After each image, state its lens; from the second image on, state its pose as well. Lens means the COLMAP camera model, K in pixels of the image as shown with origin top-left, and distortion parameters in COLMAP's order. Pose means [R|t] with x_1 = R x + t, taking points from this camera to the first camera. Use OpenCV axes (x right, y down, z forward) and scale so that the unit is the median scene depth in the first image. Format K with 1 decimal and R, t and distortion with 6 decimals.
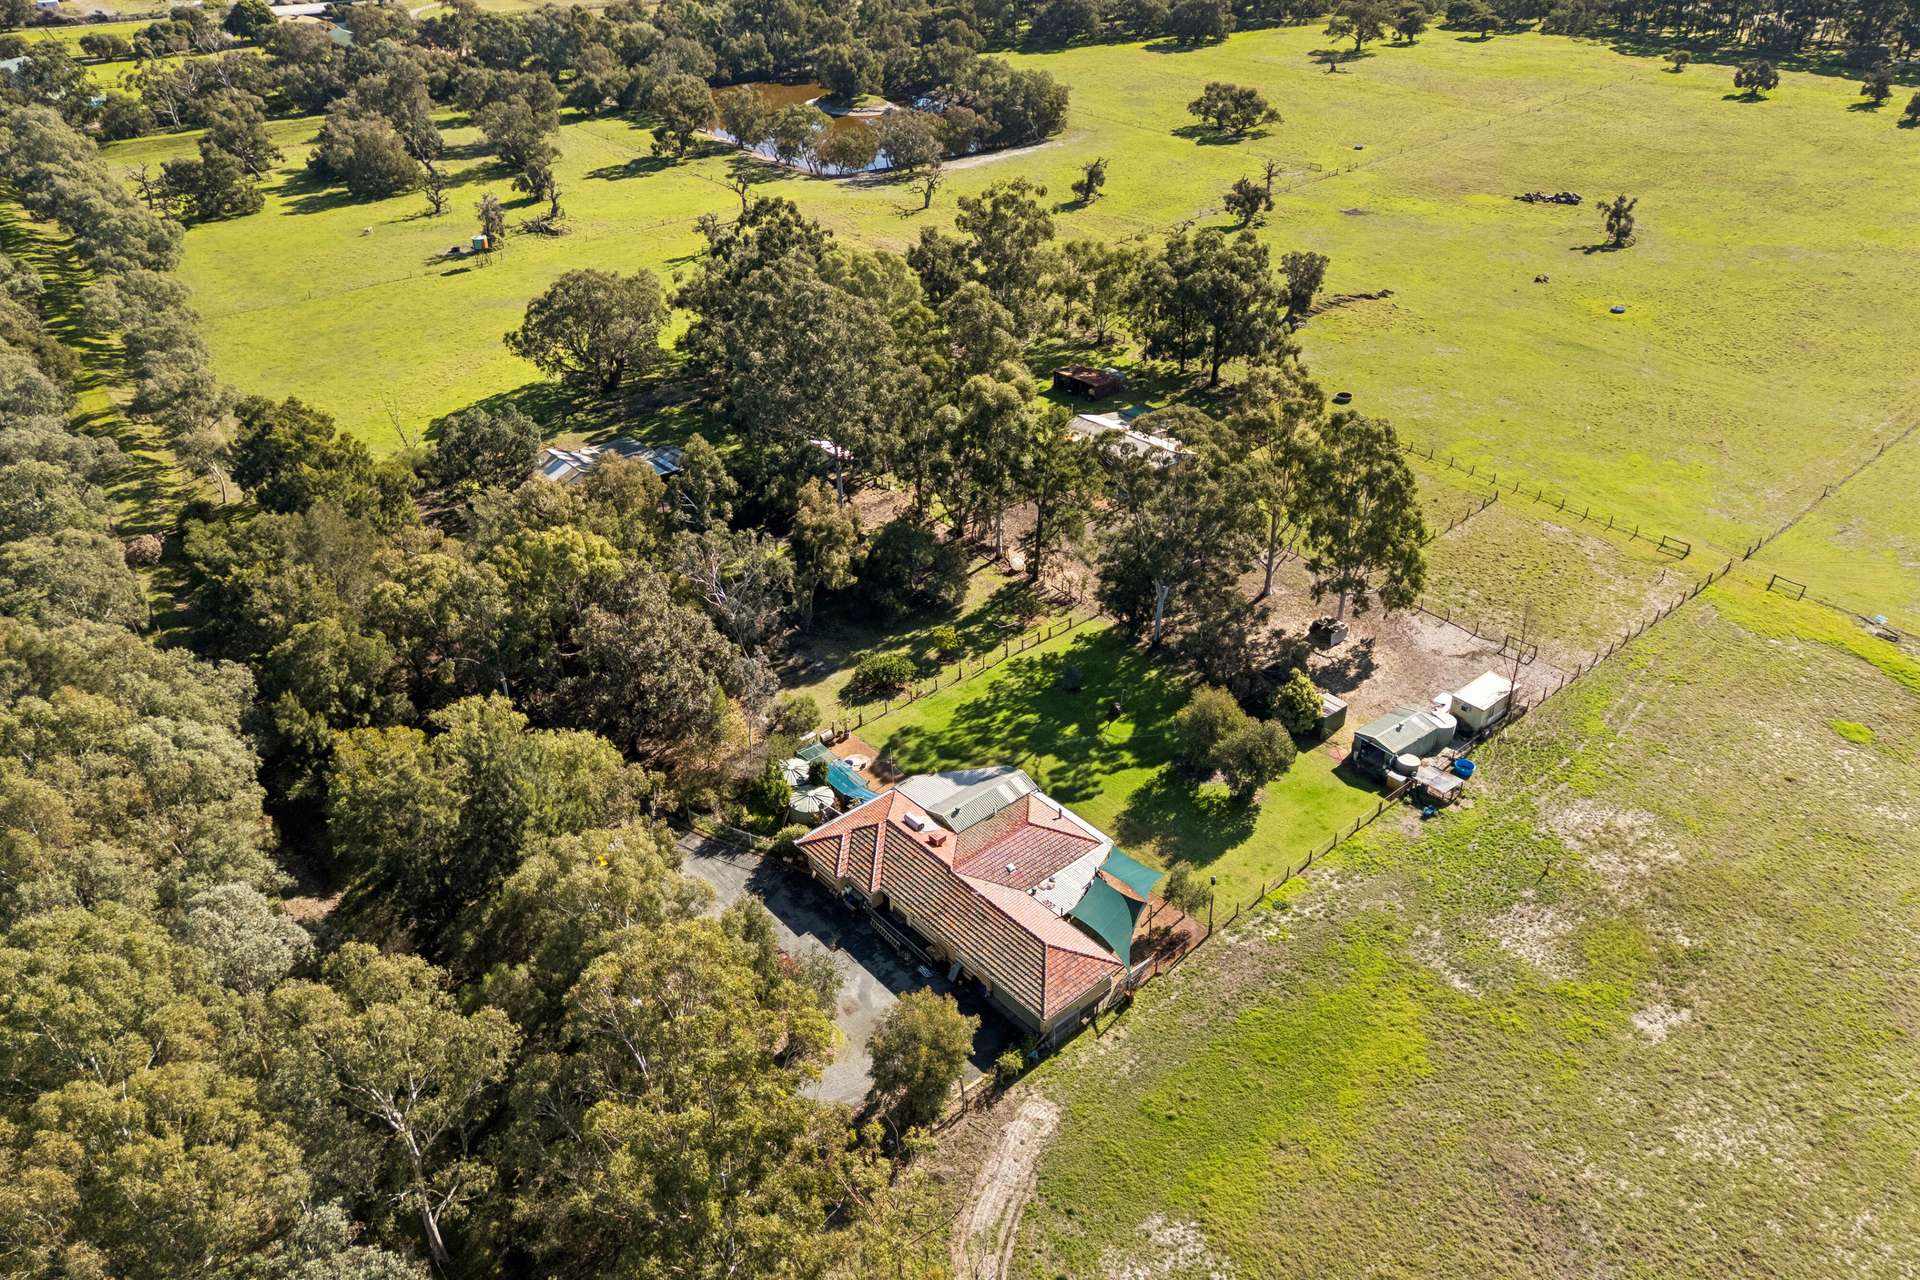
lens RADIAL K [[1403.3, 0, 969.5], [0, 1403.3, 629.4], [0, 0, 1]] dist [0.063690, -0.047951]
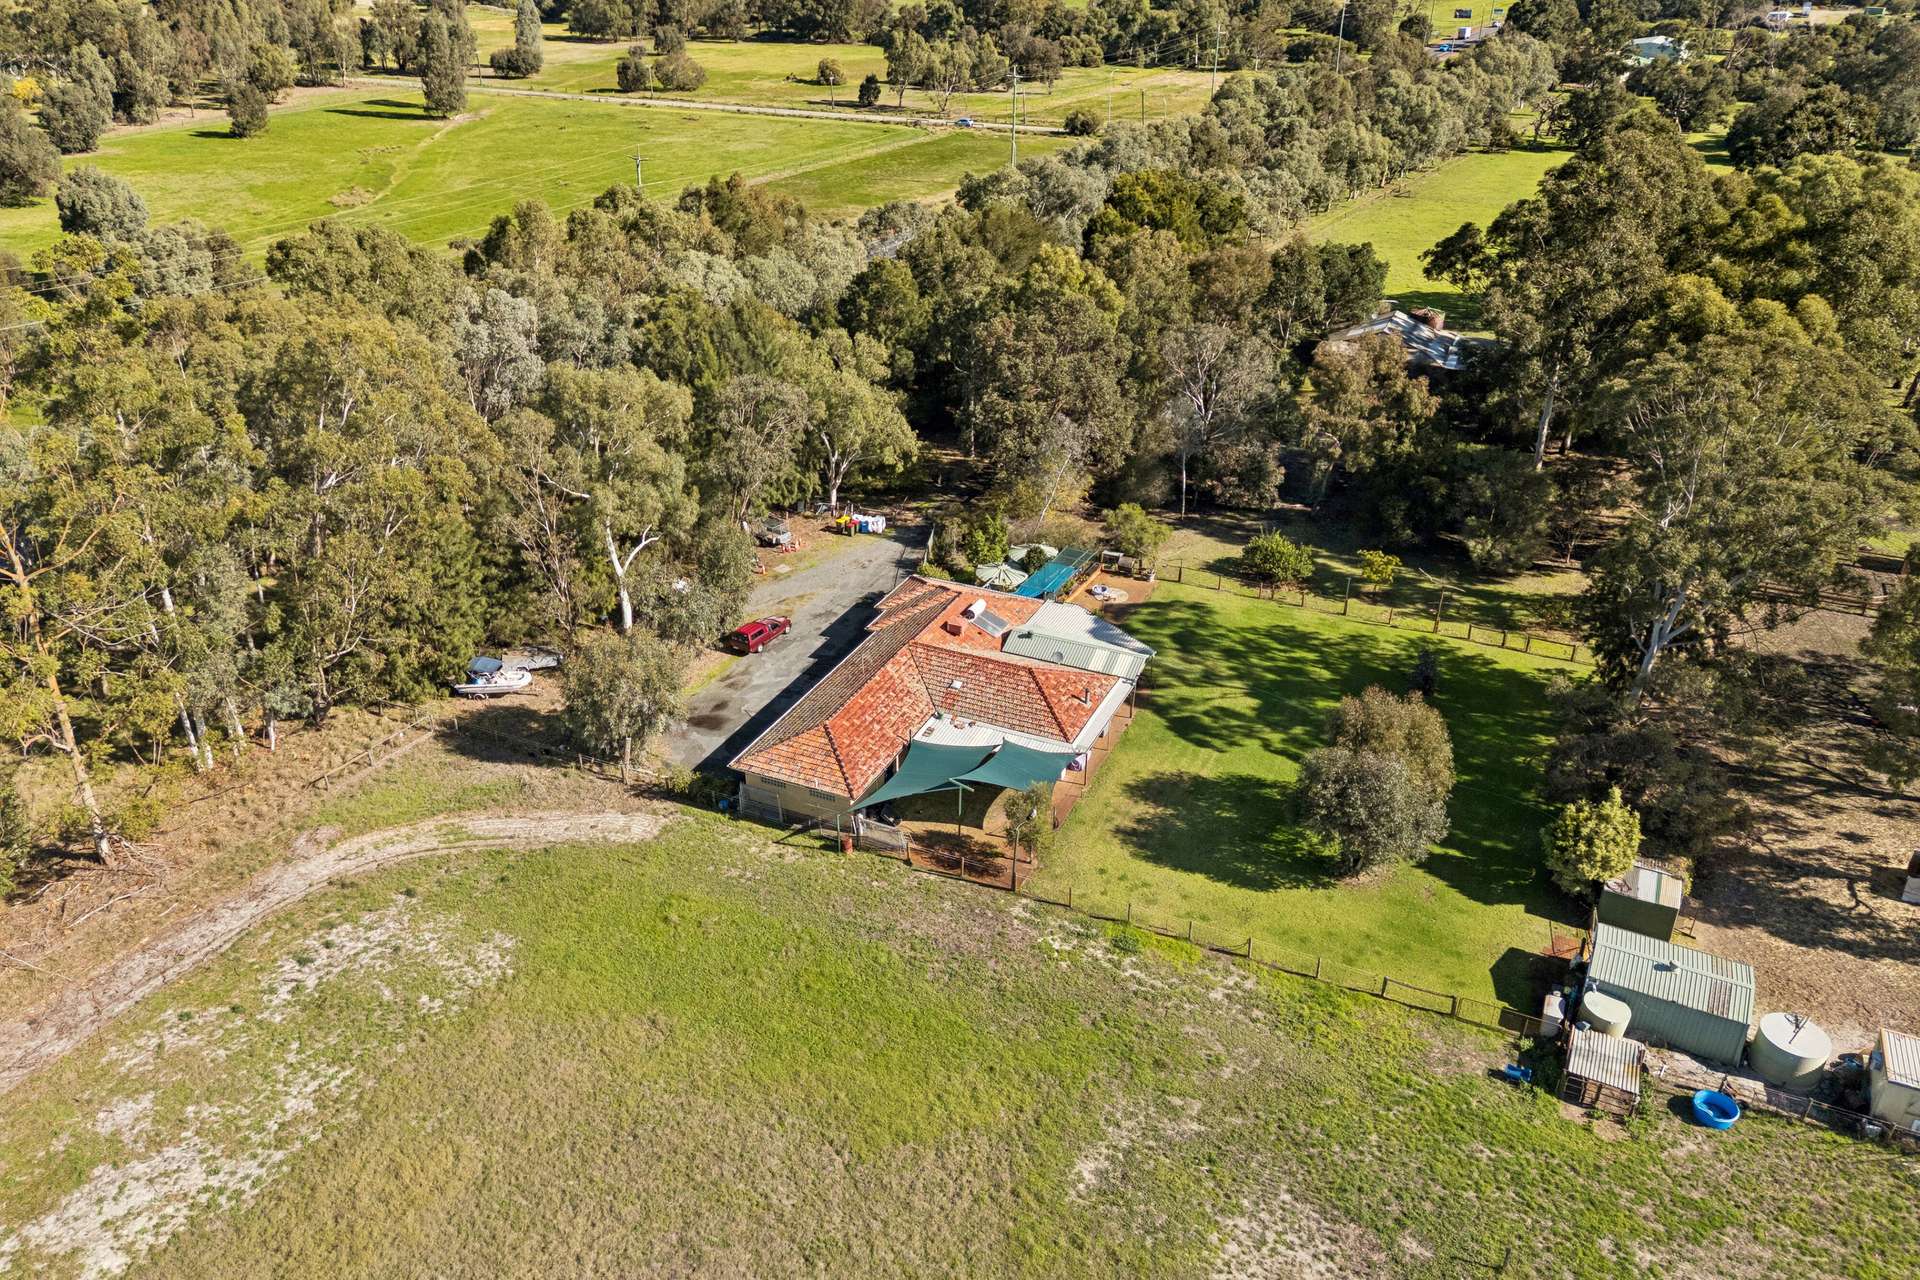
lens RADIAL K [[1397.0, 0, 960.0], [0, 1397.0, 640.0], [0, 0, 1]] dist [0.077495, -0.069312]
pose [[0.406532, 0.437613, -0.802014, 0.265056], [-0.477174, 0.850286, 0.222078, -0.010651], [0.779125, 0.292419, 0.554486, 0.229727]]
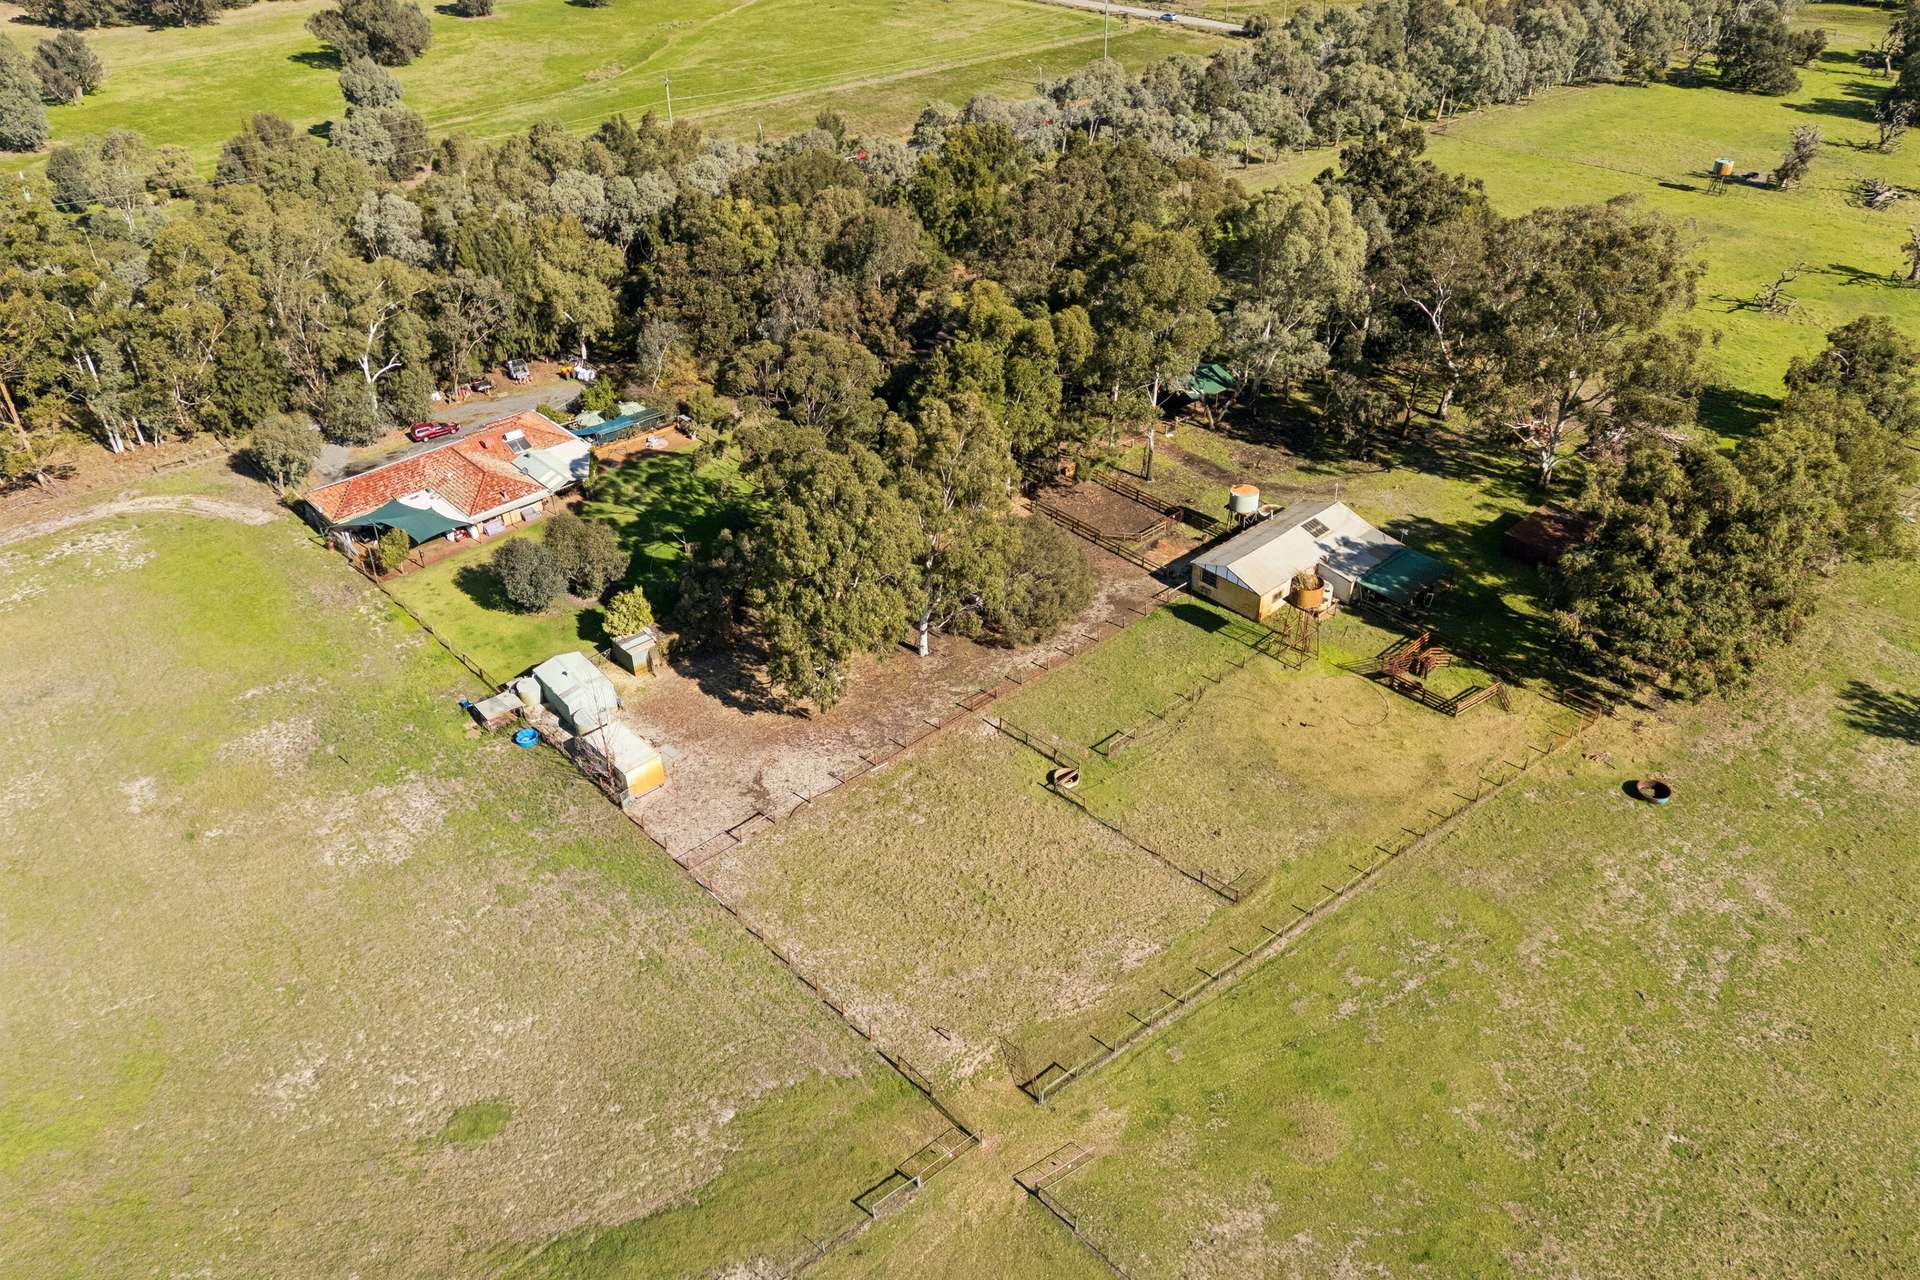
lens RADIAL K [[1397.0, 0, 960.0], [0, 1397.0, 640.0], [0, 0, 1]] dist [0.077495, -0.069312]
pose [[0.012796, 0.574397, -0.818477, 0.505043], [-0.495138, 0.714784, 0.493886, -0.256714], [0.868720, 0.398939, 0.293552, 0.447134]]
